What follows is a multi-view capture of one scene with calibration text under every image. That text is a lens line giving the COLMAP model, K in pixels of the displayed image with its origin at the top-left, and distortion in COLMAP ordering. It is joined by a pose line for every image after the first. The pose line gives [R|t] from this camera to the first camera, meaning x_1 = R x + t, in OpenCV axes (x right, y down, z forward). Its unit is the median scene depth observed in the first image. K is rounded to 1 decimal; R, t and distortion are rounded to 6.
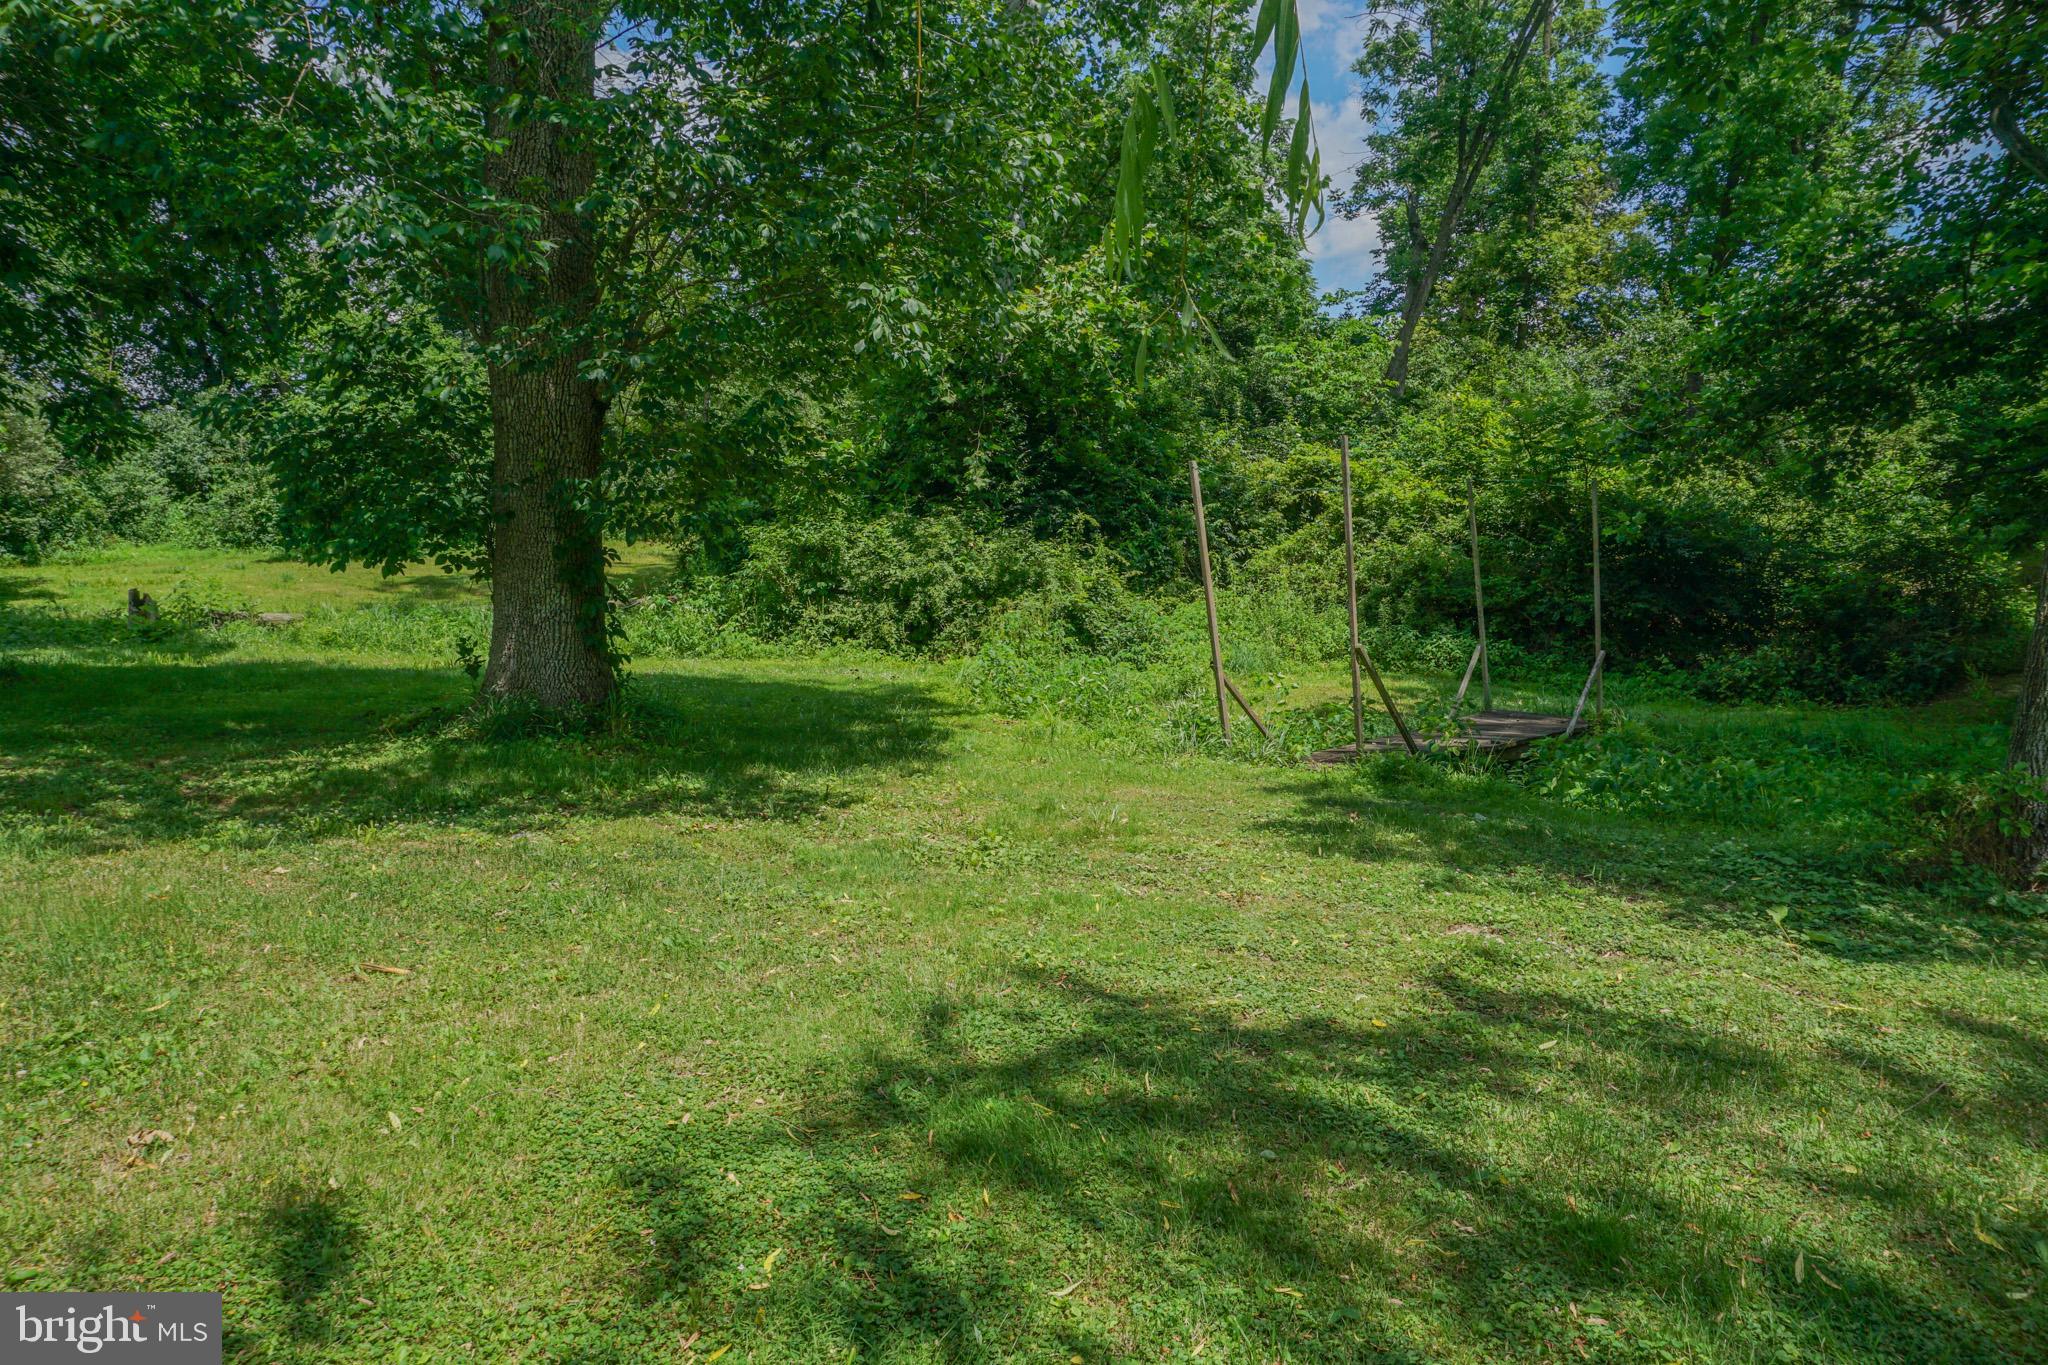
lens RADIAL K [[1360.6, 0, 1014.3], [0, 1360.6, 673.8], [0, 0, 1]] dist [-0.034824, 0.008148]
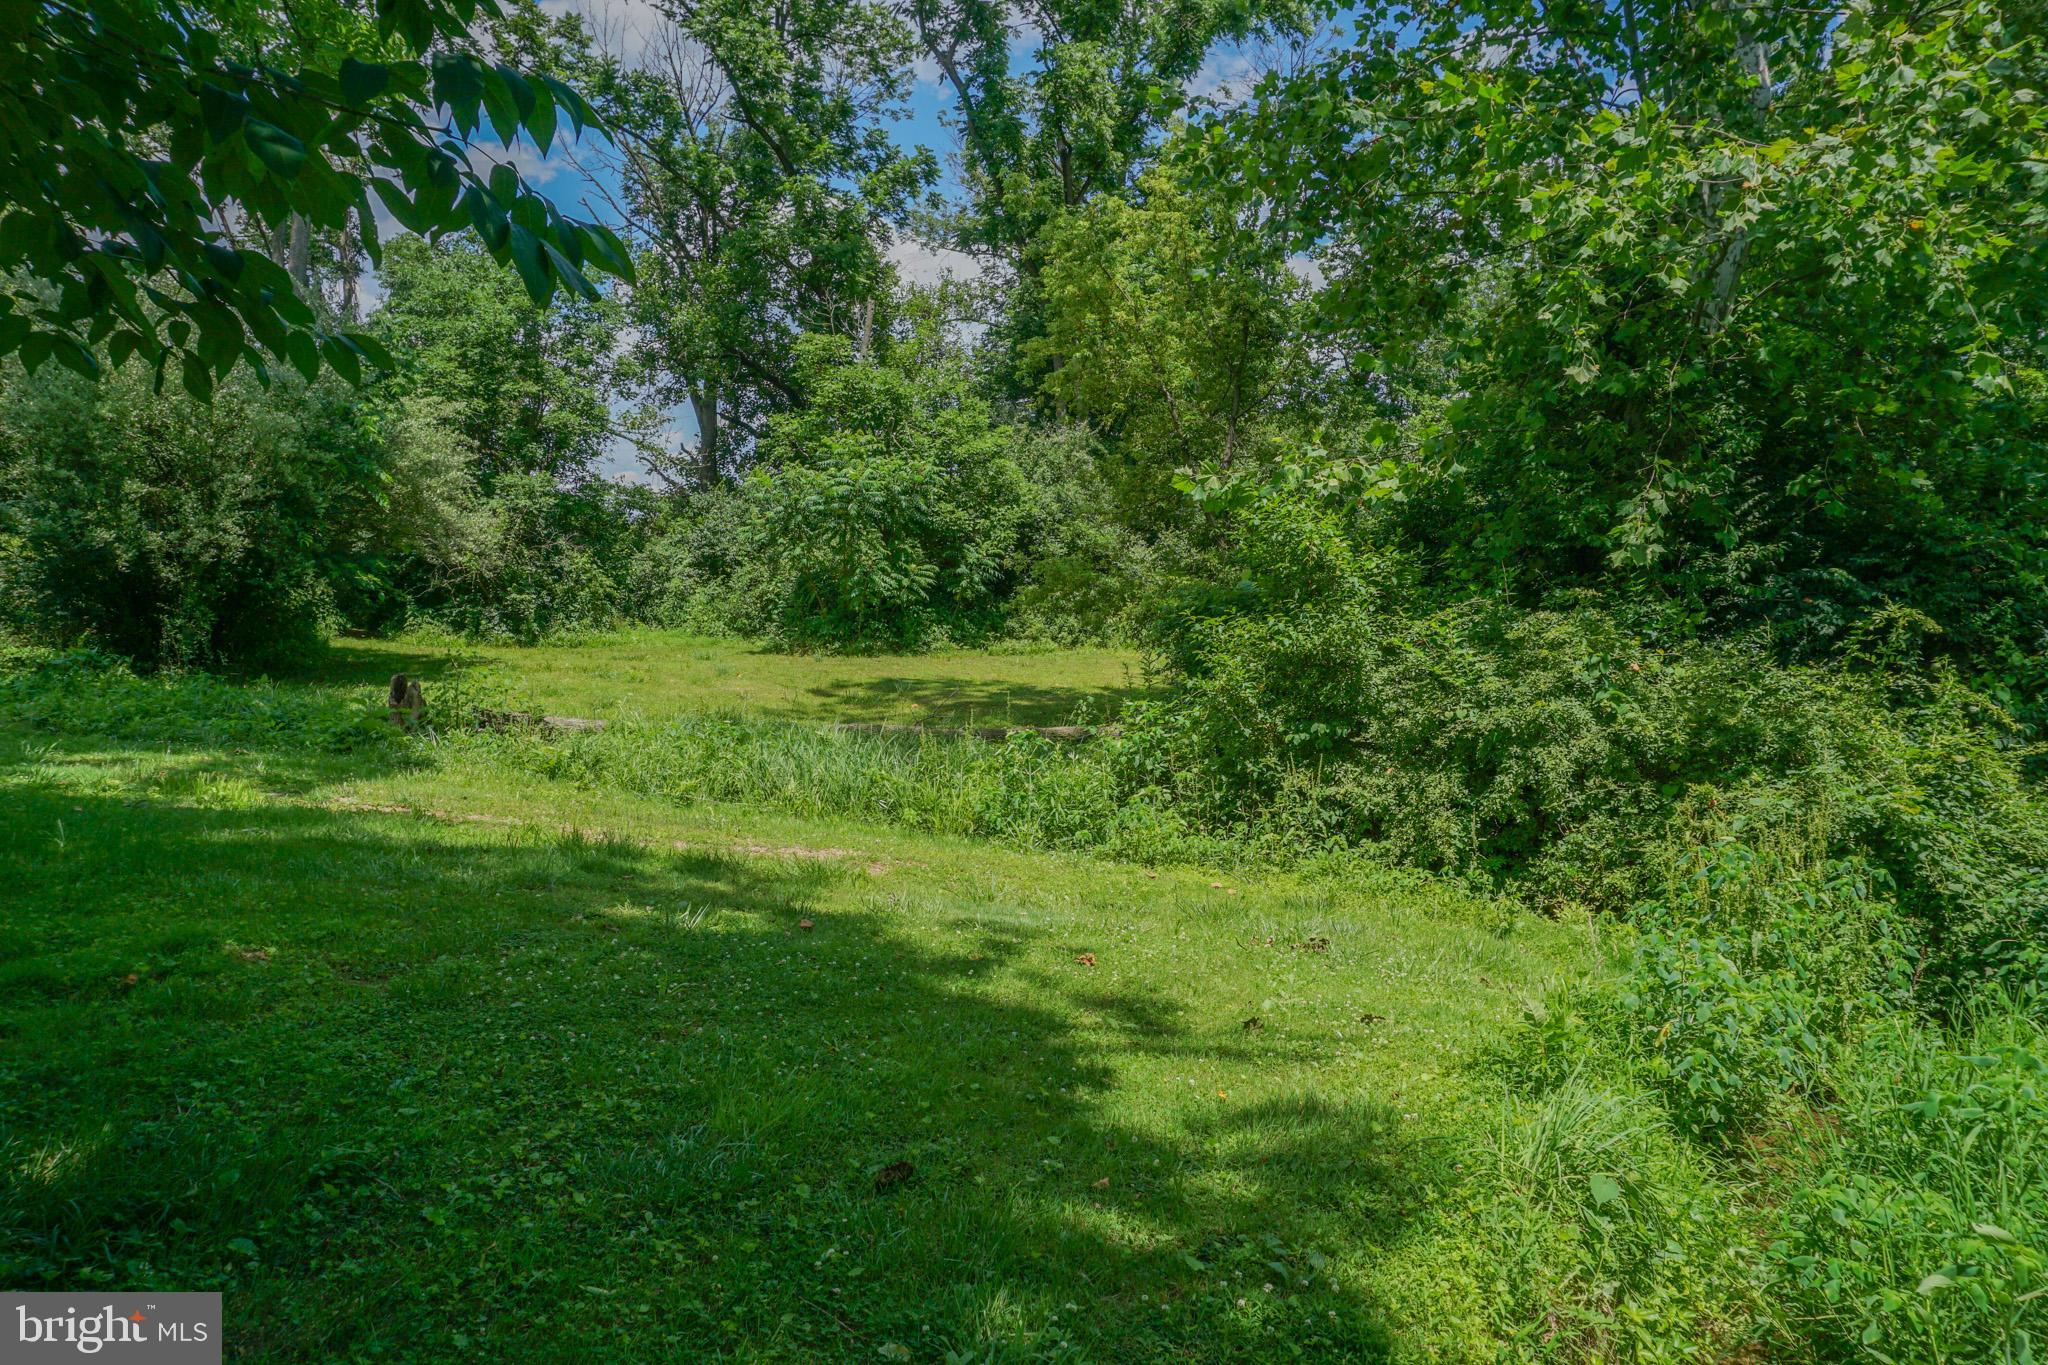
lens RADIAL K [[1391.5, 0, 1012.9], [0, 1391.5, 645.0], [0, 0, 1]] dist [-0.006704, 0.000235]
pose [[0.892843, 0.035539, -0.448964, -0.006759], [-0.083001, 0.992791, -0.086474, -0.041147], [0.442654, 0.114473, 0.889356, 0.458049]]
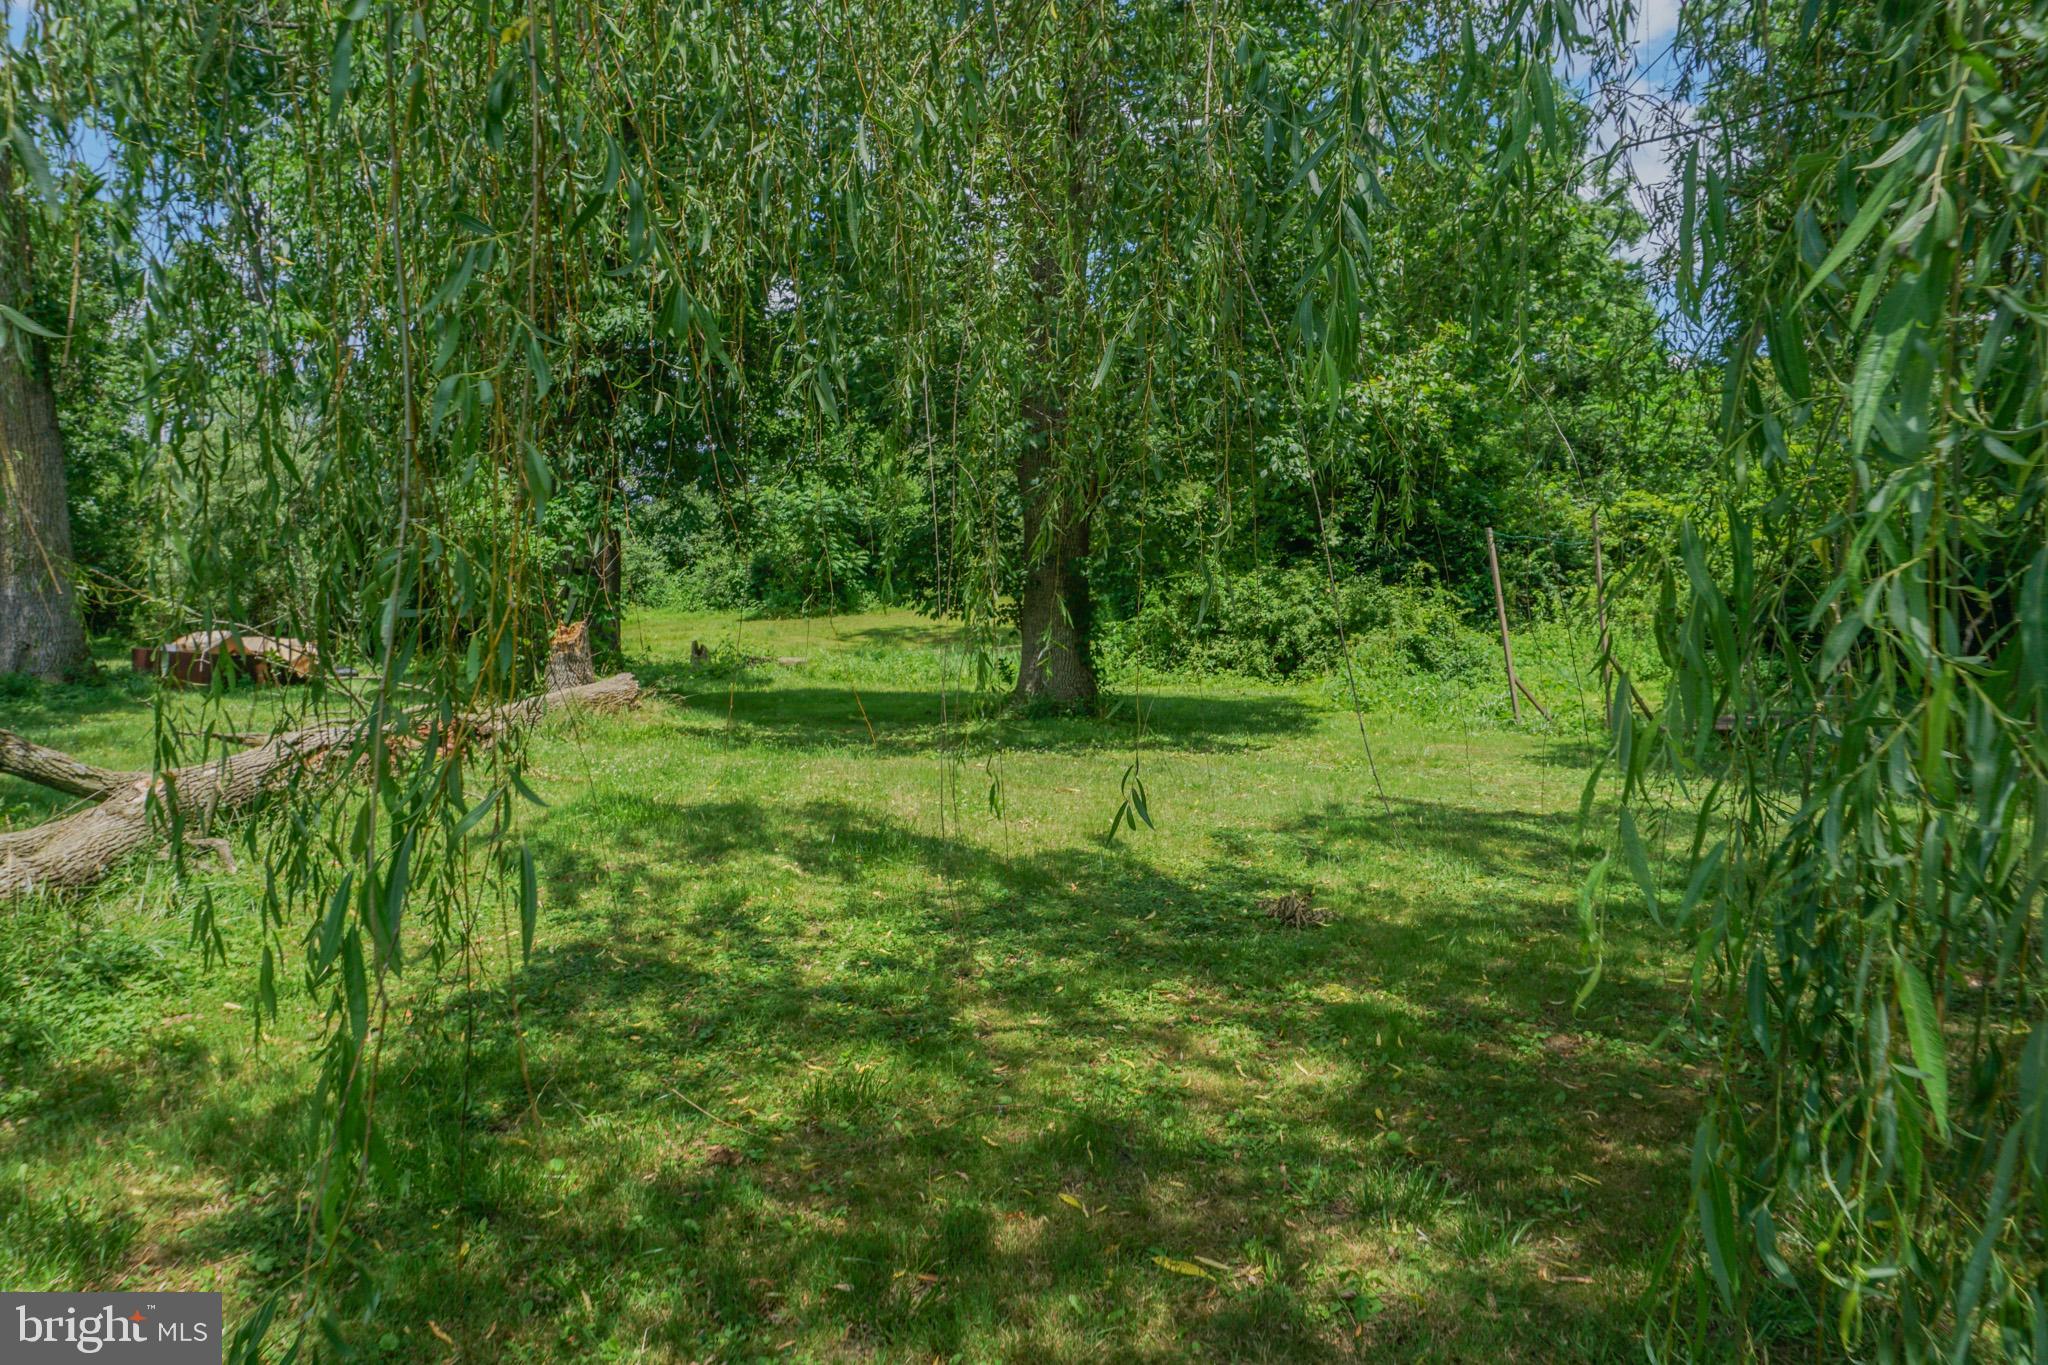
lens RADIAL K [[1360.6, 0, 1014.3], [0, 1360.6, 673.8], [0, 0, 1]] dist [-0.034824, 0.008148]
pose [[0.967383, -0.015201, -0.252860, 0.002948], [0.006003, 0.999293, -0.037108, 0.022838], [0.253246, 0.034380, 0.966791, -0.244197]]
